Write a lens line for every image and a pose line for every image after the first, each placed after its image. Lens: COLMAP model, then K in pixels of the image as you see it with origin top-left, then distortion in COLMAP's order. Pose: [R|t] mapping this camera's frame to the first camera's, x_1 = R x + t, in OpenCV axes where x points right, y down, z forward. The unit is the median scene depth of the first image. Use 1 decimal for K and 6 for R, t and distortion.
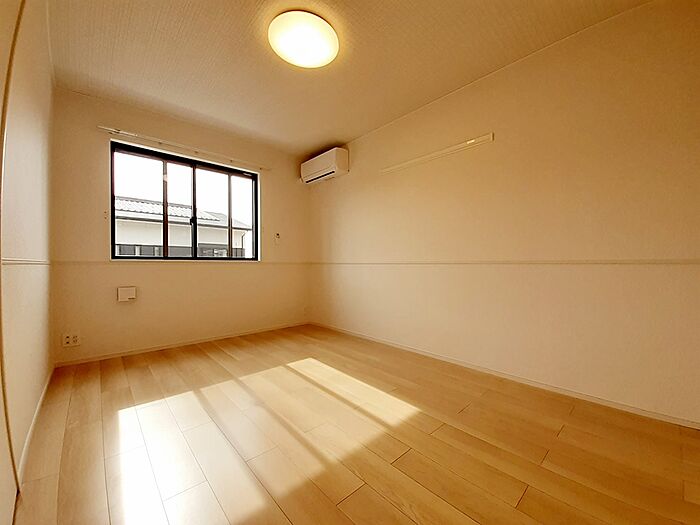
lens RADIAL K [[280.2, 0, 350.0], [0, 280.2, 262.5], [0, 0, 1]] dist [0.000137, -0.010848]
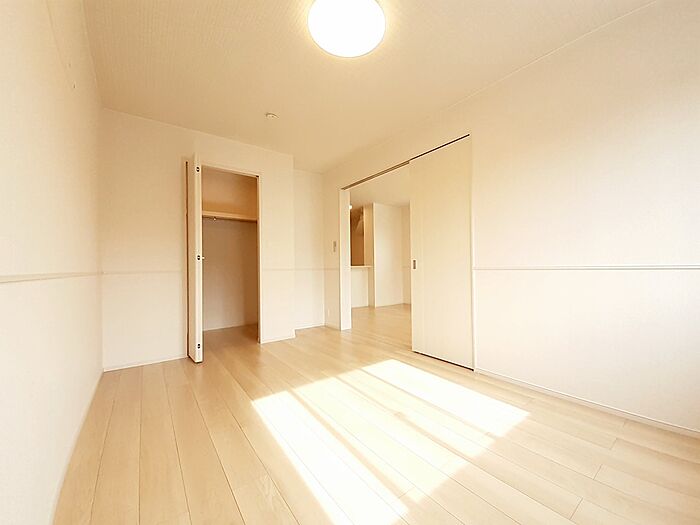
lens RADIAL K [[280.2, 0, 350.0], [0, 280.2, 262.5], [0, 0, 1]] dist [0.000137, -0.010848]
pose [[-0.995669, 0.014270, 0.091868, -0.254442], [0.014391, 0.999896, 0.000651, -0.032520], [-0.091850, 0.001970, -0.995771, 2.005893]]
